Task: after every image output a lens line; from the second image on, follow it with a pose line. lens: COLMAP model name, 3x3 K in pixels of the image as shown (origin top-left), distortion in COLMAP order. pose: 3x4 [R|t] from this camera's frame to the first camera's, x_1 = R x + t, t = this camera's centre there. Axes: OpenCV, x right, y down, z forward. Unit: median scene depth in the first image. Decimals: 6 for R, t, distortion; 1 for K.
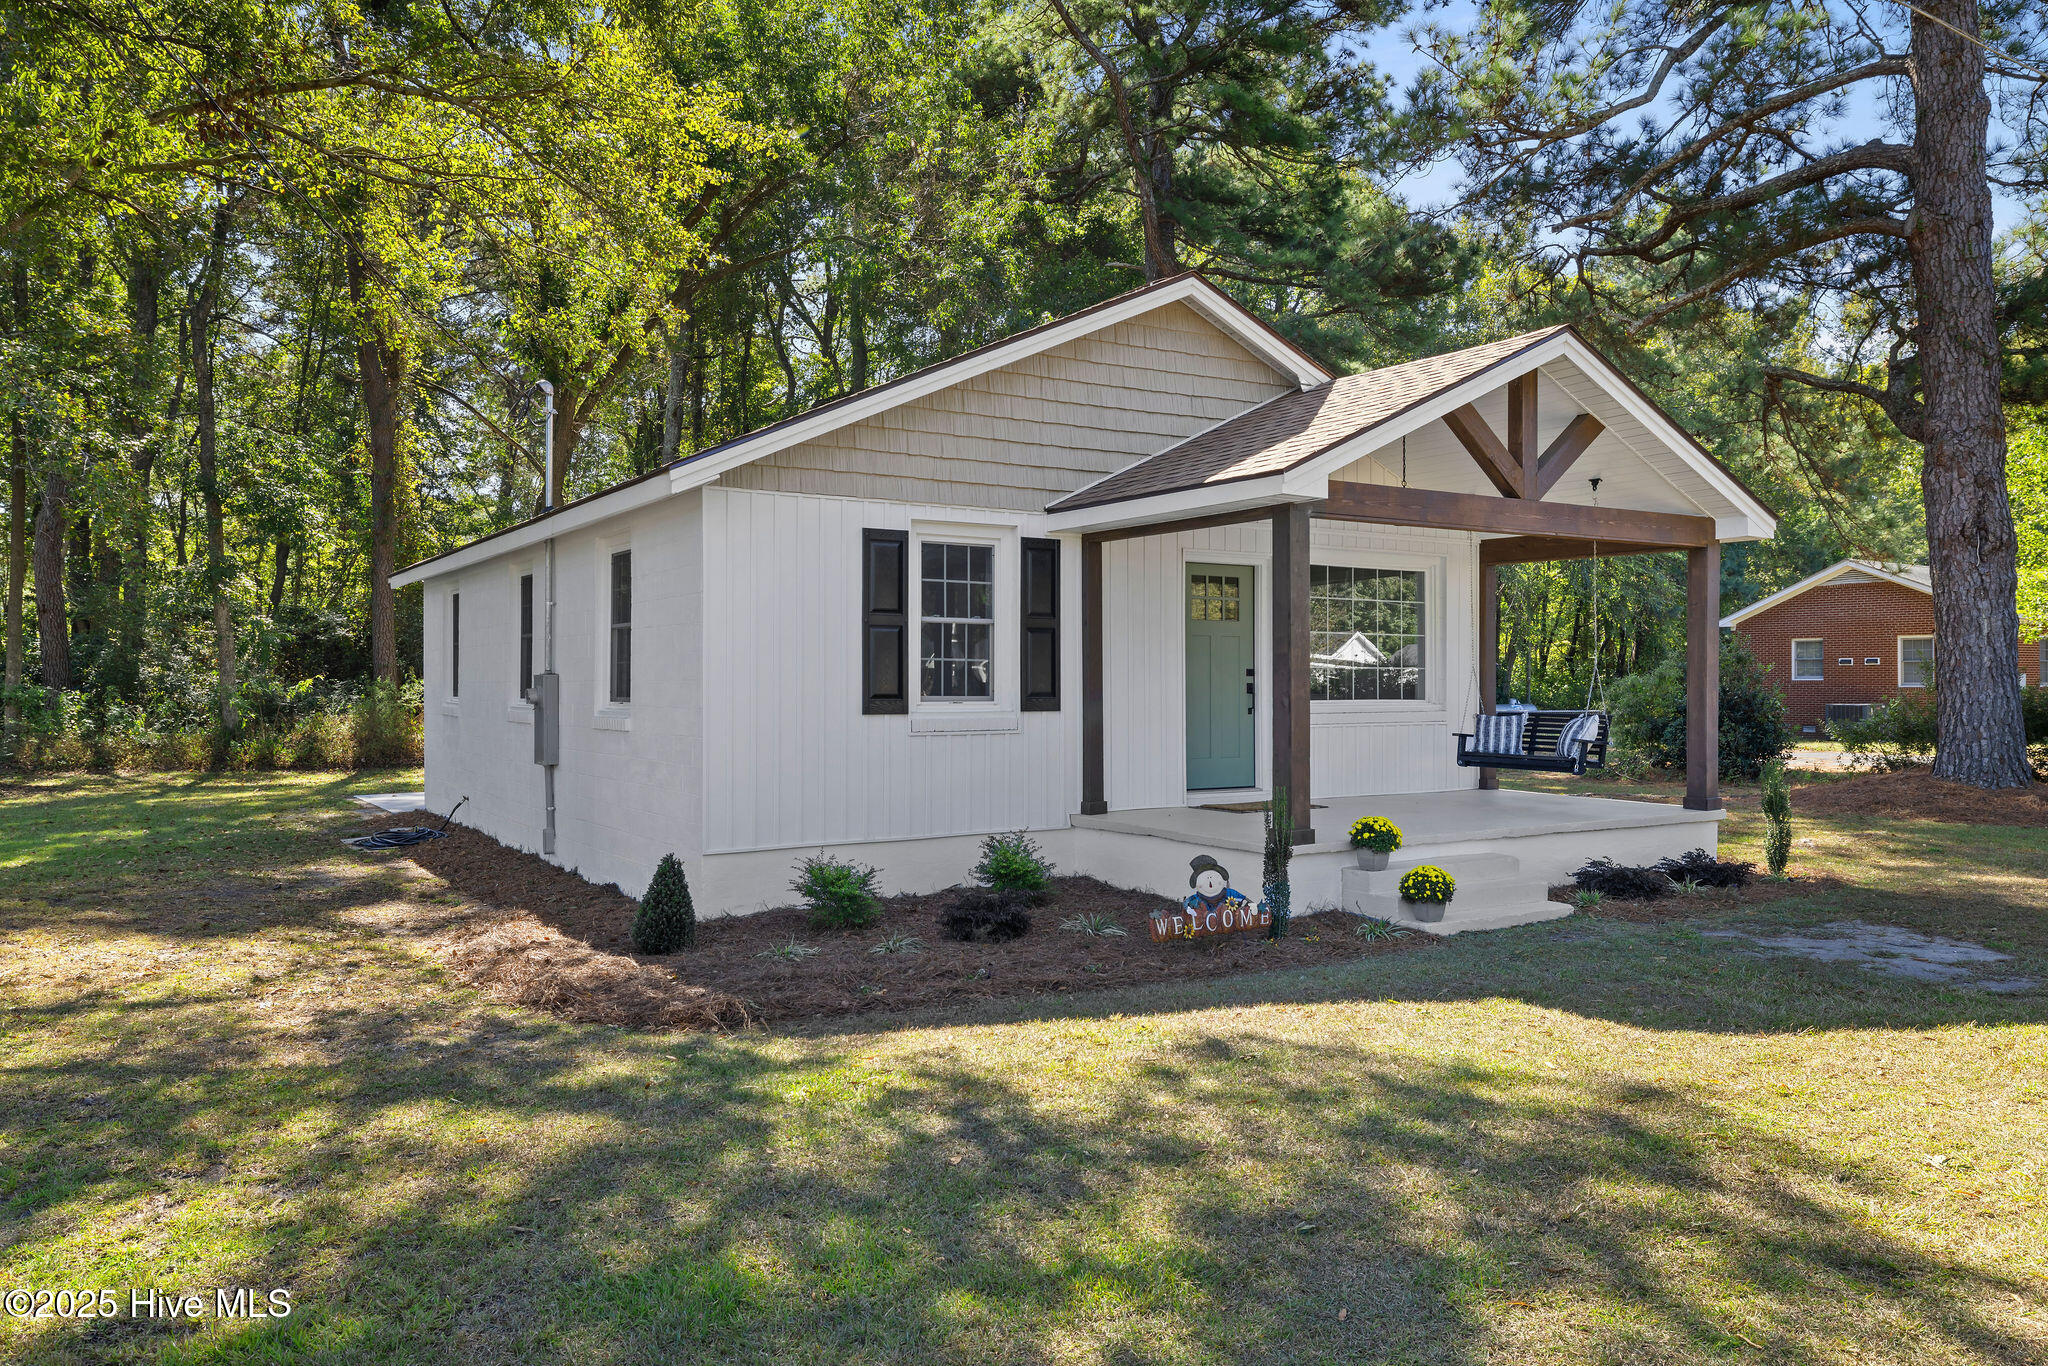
lens RADIAL K [[1429.0, 0, 1021.1], [0, 1429.0, 682.5], [0, 0, 1]] dist [0.043448, 0.000573]
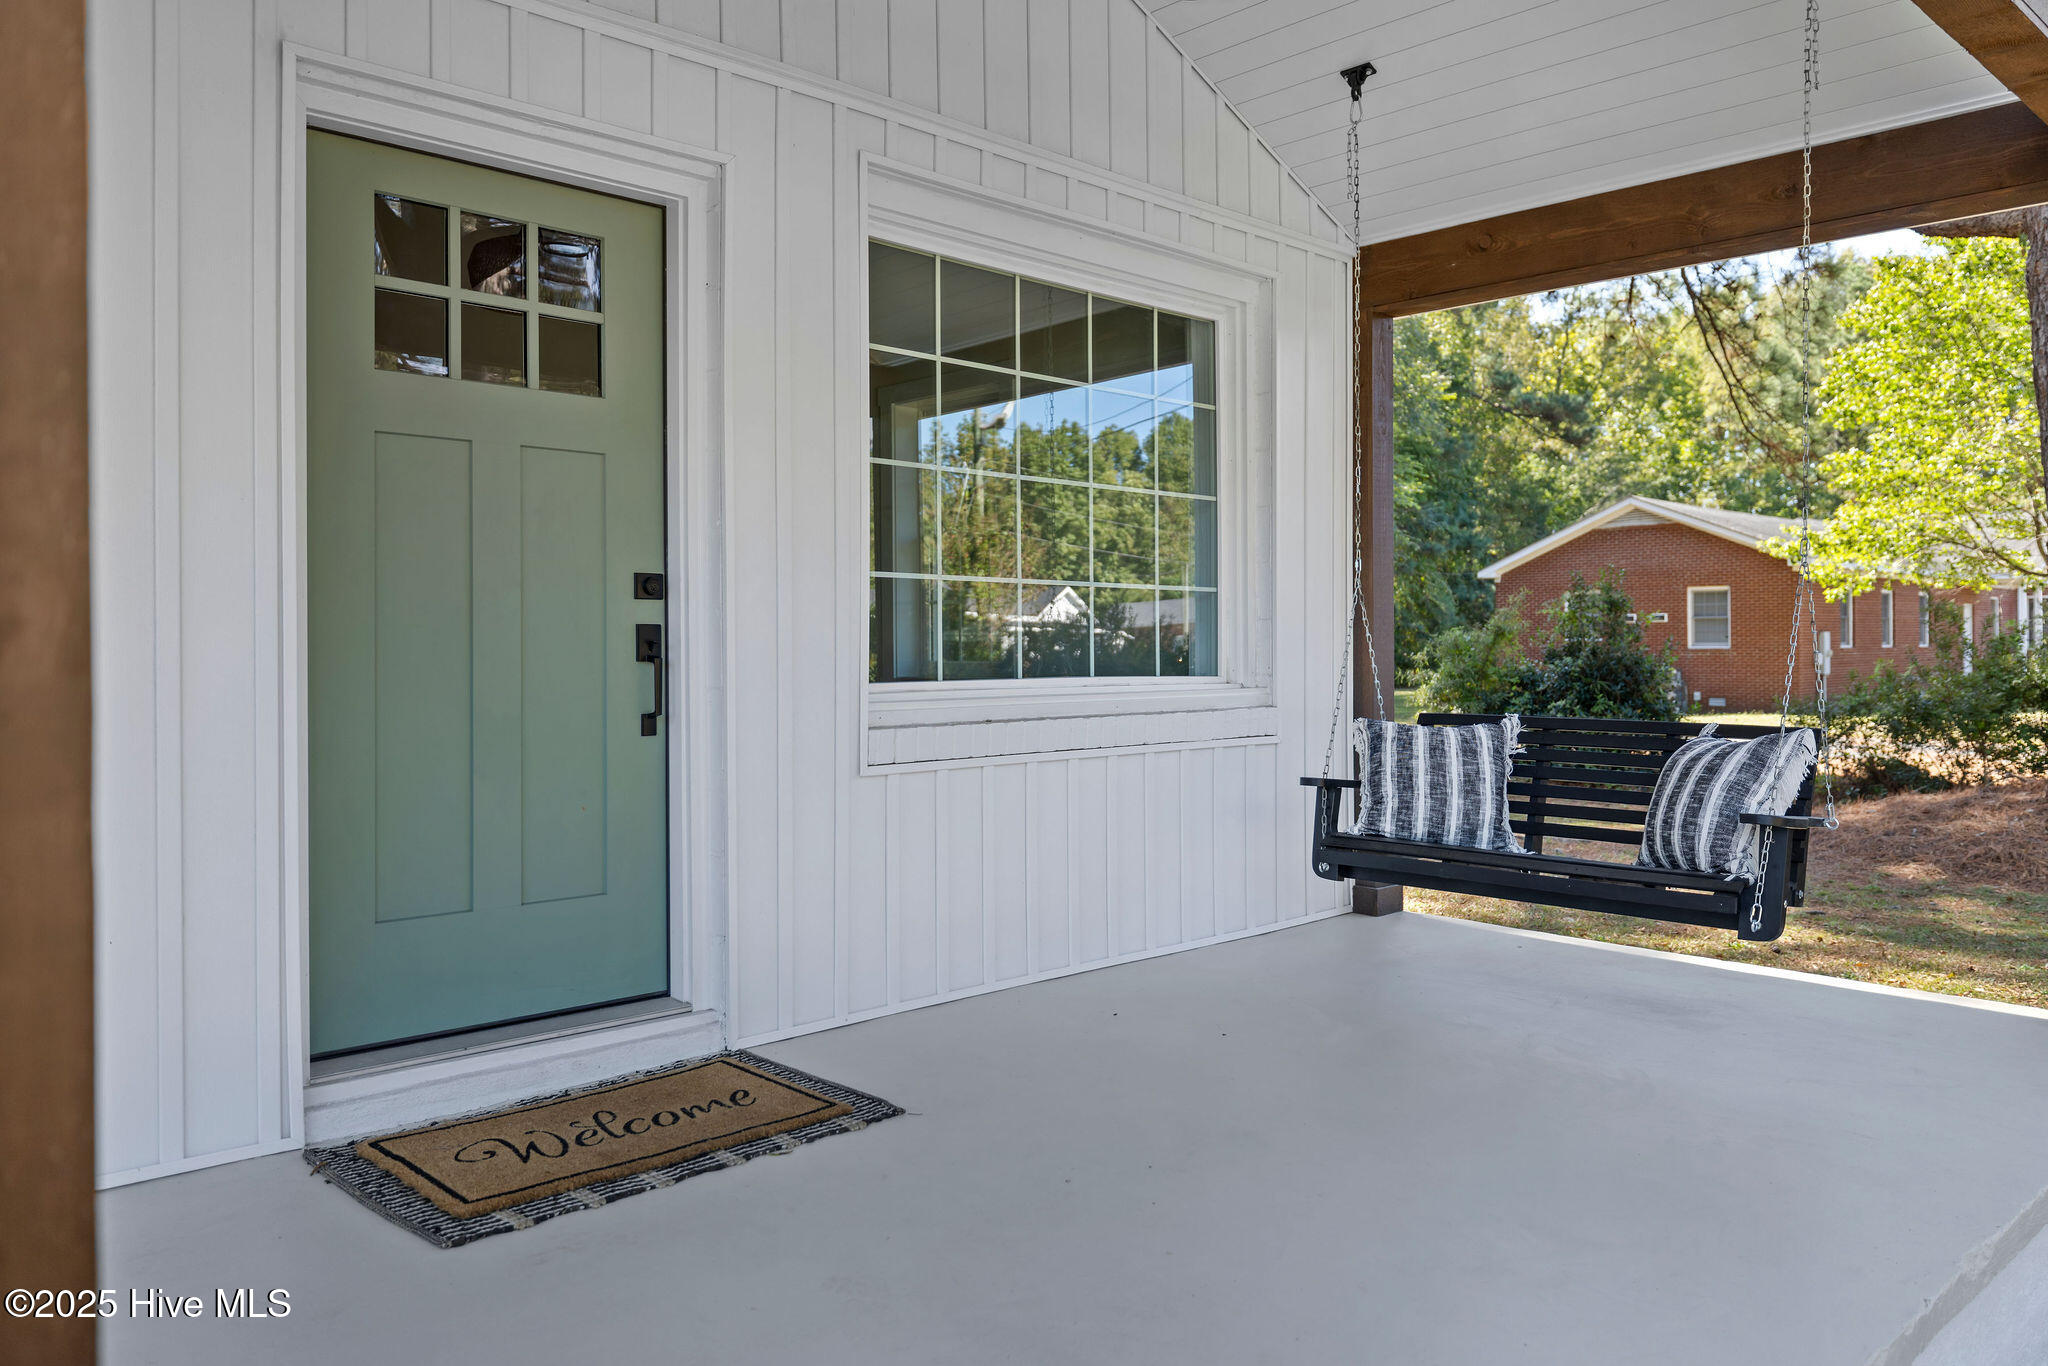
lens RADIAL K [[1506.3, 0, 1025.1], [0, 1506.3, 674.6], [0, 0, 1]] dist [-0.000062, 0.000190]
pose [[0.980163, -0.007101, 0.198064, 0.175136], [0.003777, 0.999846, 0.017153, 0.005651], [-0.198155, -0.016064, 0.980039, 0.688787]]
